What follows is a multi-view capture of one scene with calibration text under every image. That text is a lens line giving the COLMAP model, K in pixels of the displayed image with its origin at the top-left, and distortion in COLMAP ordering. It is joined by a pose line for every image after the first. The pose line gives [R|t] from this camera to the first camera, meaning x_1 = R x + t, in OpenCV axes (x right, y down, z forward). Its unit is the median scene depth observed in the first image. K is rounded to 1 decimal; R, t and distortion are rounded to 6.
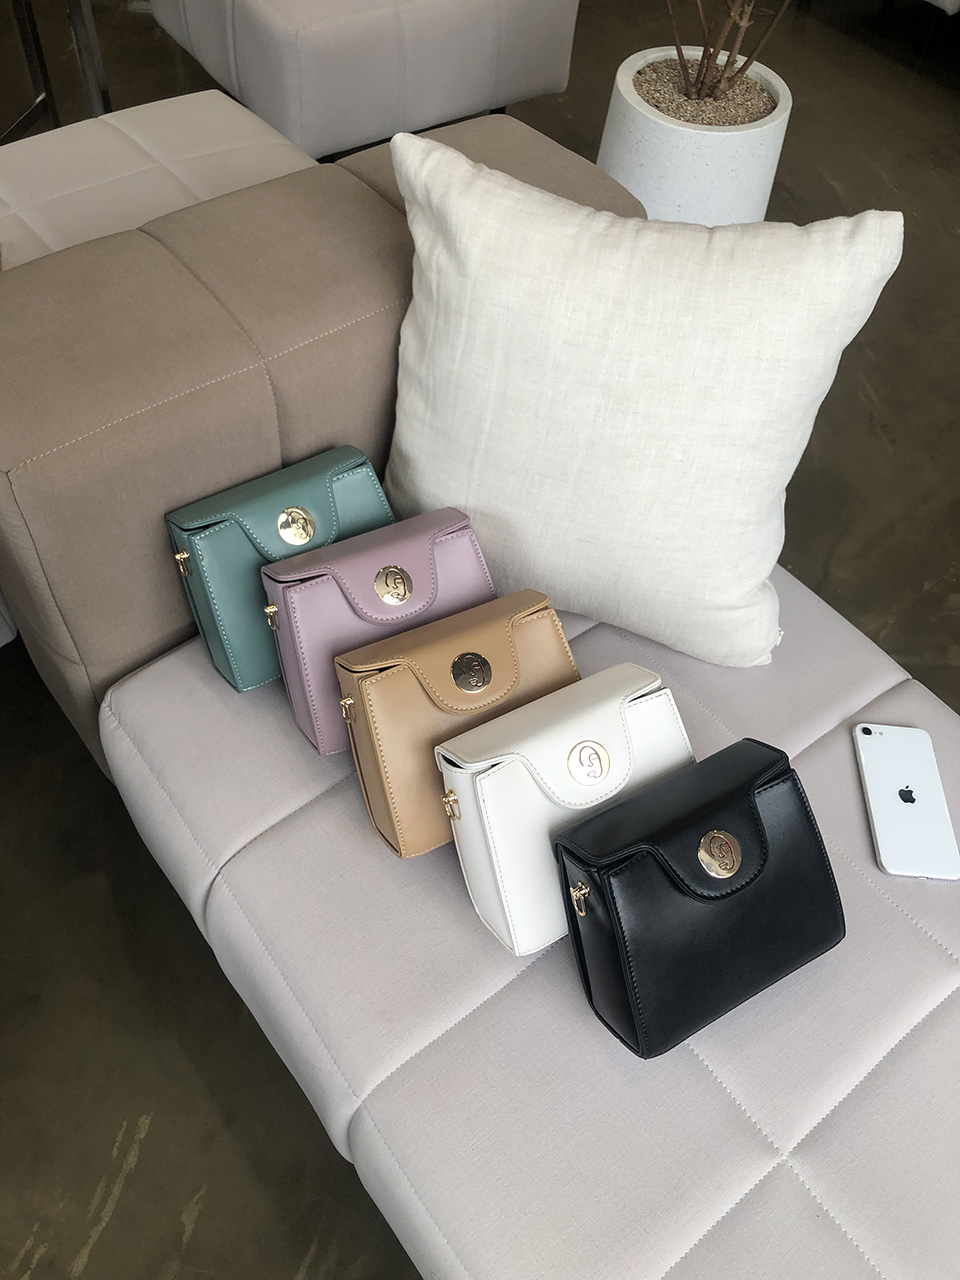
lens RADIAL K [[1036.8, 0, 480.1], [0, 1036.8, 603.7], [0, 0, 1]] dist [0.020598, 0.004553]
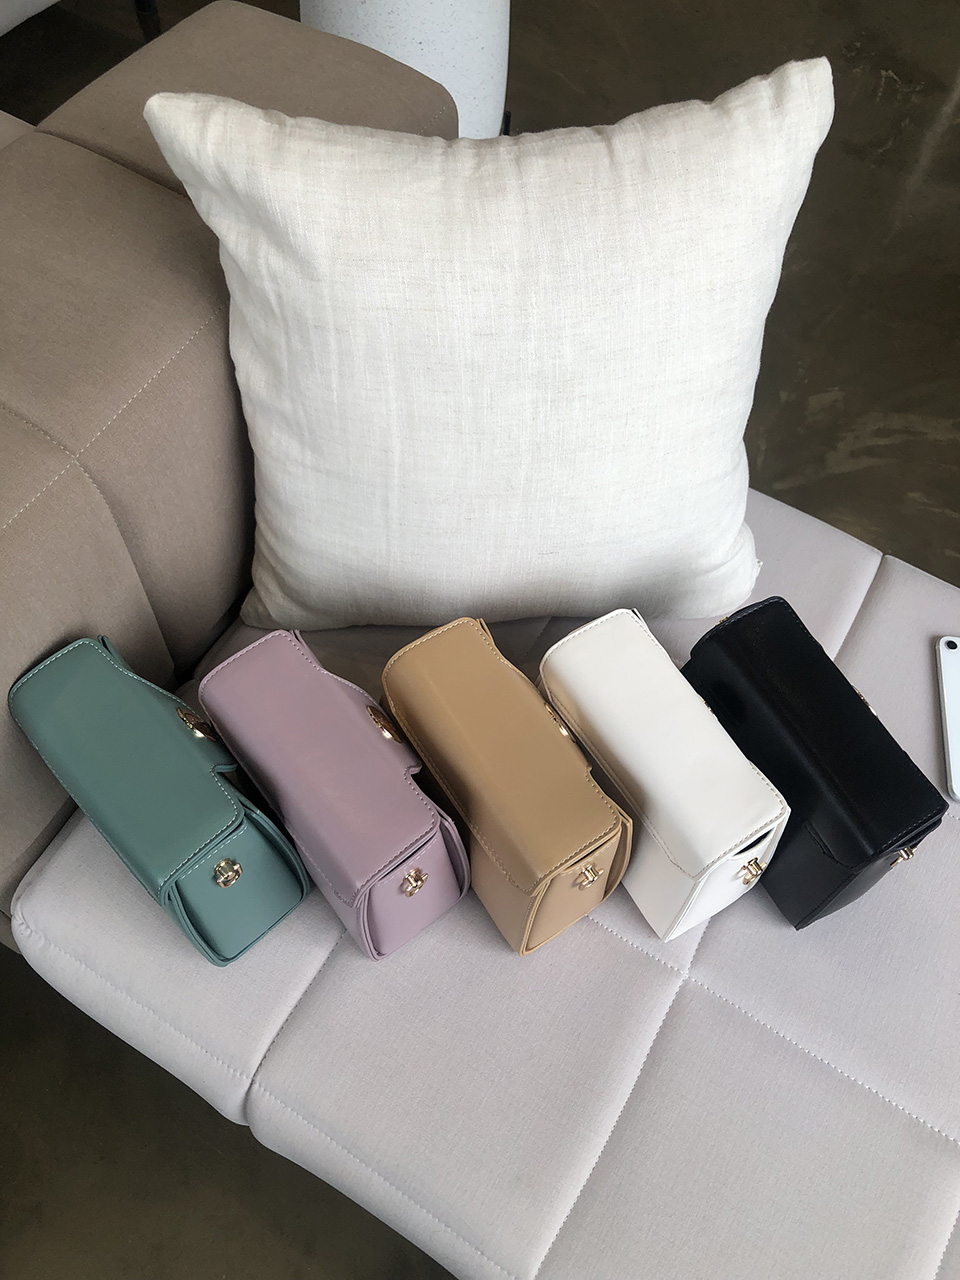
lens RADIAL K [[1036.8, 0, 480.1], [0, 1036.8, 603.7], [0, 0, 1]] dist [0.020598, 0.004553]
pose [[0.931189, -0.324164, 0.166748, -0.102264], [0.292302, 0.937300, 0.189813, -0.200991], [-0.217823, -0.128011, 0.967557, 0.221419]]
